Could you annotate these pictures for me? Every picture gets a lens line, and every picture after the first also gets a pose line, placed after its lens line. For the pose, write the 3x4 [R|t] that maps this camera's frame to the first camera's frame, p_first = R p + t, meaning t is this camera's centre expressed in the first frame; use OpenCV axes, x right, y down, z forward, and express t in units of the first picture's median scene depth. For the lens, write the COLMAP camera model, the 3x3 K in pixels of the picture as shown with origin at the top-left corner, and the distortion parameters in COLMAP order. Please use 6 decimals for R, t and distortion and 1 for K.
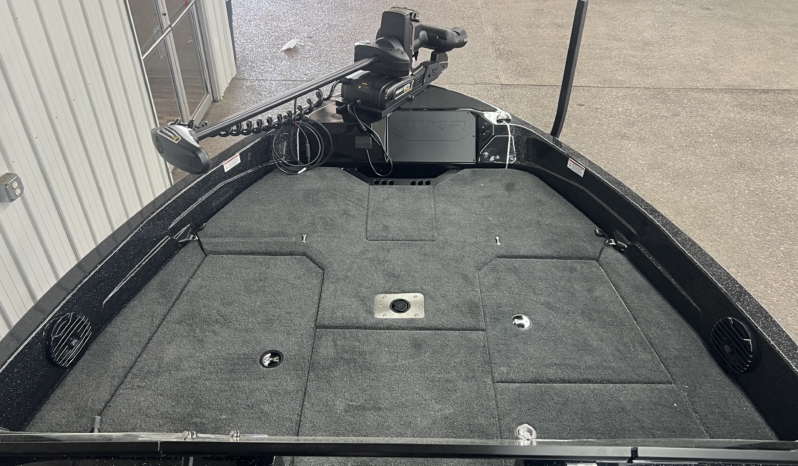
lens RADIAL K [[619.8, 0, 397.0], [0, 619.8, 238.1], [0, 0, 1]] dist [0.087606, -0.132589]
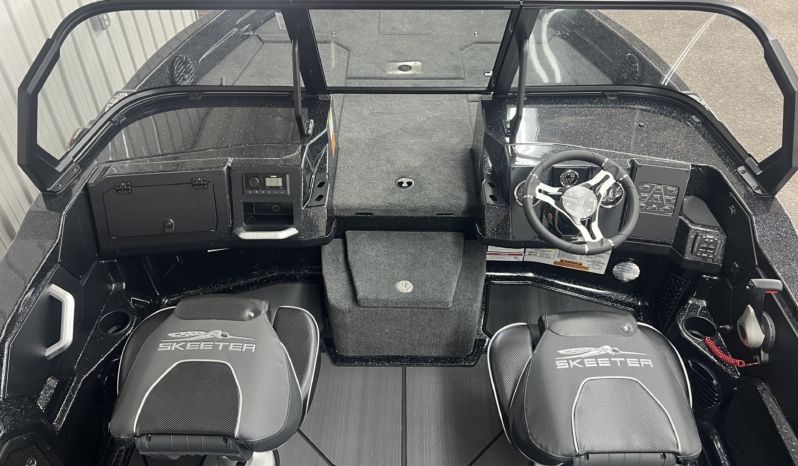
lens RADIAL K [[619.8, 0, 397.0], [0, 619.8, 238.1], [0, 0, 1]] dist [0.087606, -0.132589]
pose [[0.999987, -0.005054, -0.000673, -0.013762], [0.005088, 0.997665, 0.068114, 0.393668], [0.000327, -0.068116, 0.997677, -0.442176]]
